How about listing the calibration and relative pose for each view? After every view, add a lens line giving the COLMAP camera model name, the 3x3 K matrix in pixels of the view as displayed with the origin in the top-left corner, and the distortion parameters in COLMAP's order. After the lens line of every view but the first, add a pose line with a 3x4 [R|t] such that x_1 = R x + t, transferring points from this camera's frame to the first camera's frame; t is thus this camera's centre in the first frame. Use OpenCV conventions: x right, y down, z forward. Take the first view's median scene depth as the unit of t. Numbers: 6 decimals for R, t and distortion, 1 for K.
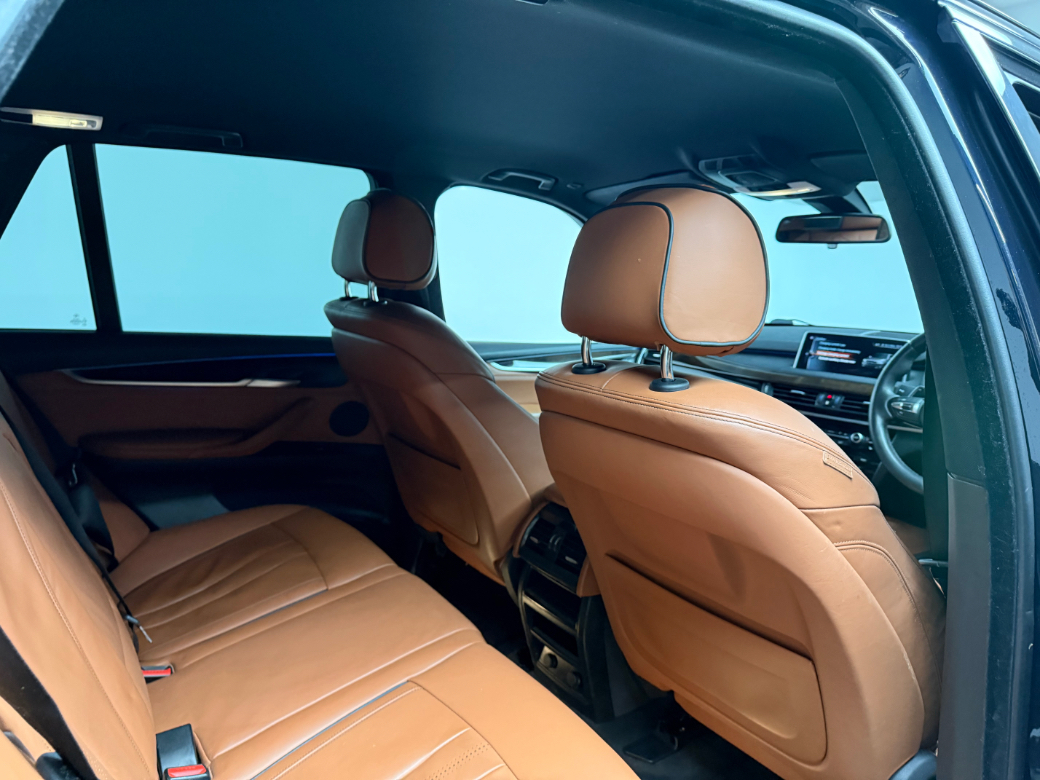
lens RADIAL K [[773.1, 0, 520.0], [0, 773.1, 390.0], [0, 0, 1]] dist [0.003874, 0.000908]
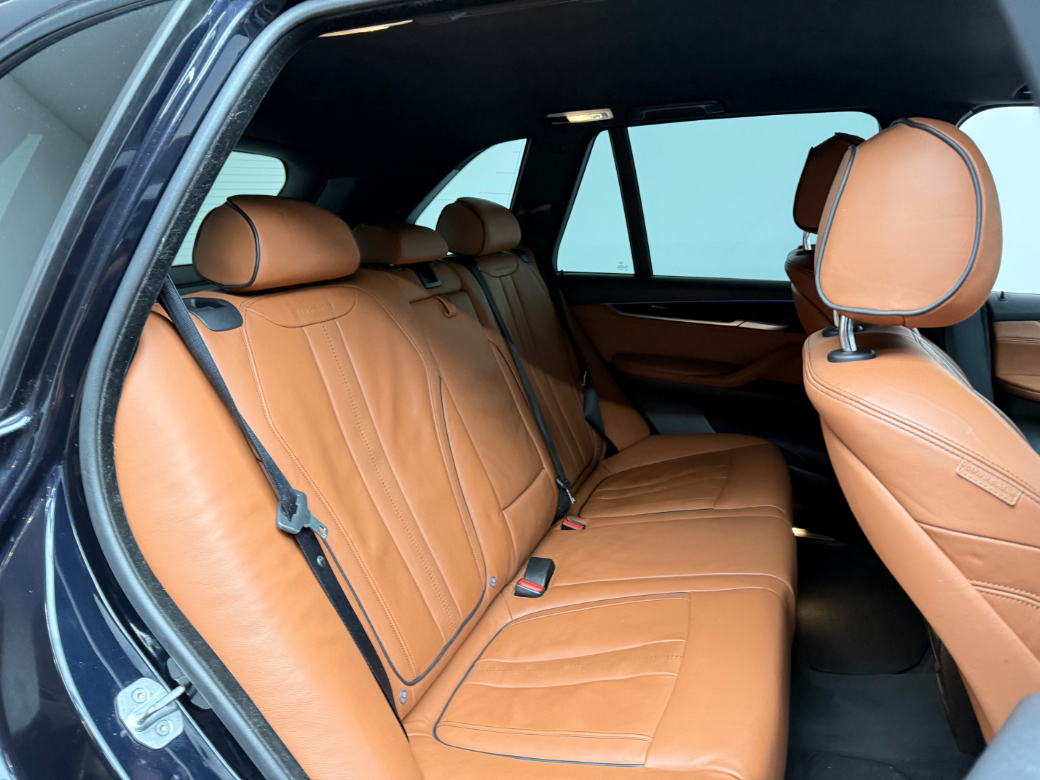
lens RADIAL K [[726.9, 0, 520.0], [0, 726.9, 390.0], [0, 0, 1]] dist [0.101542, -0.000688]
pose [[0.630550, 0.150011, -0.761514, 0.301577], [-0.084273, 0.988576, 0.124961, -0.022457], [0.771560, -0.014620, 0.635989, 0.070954]]
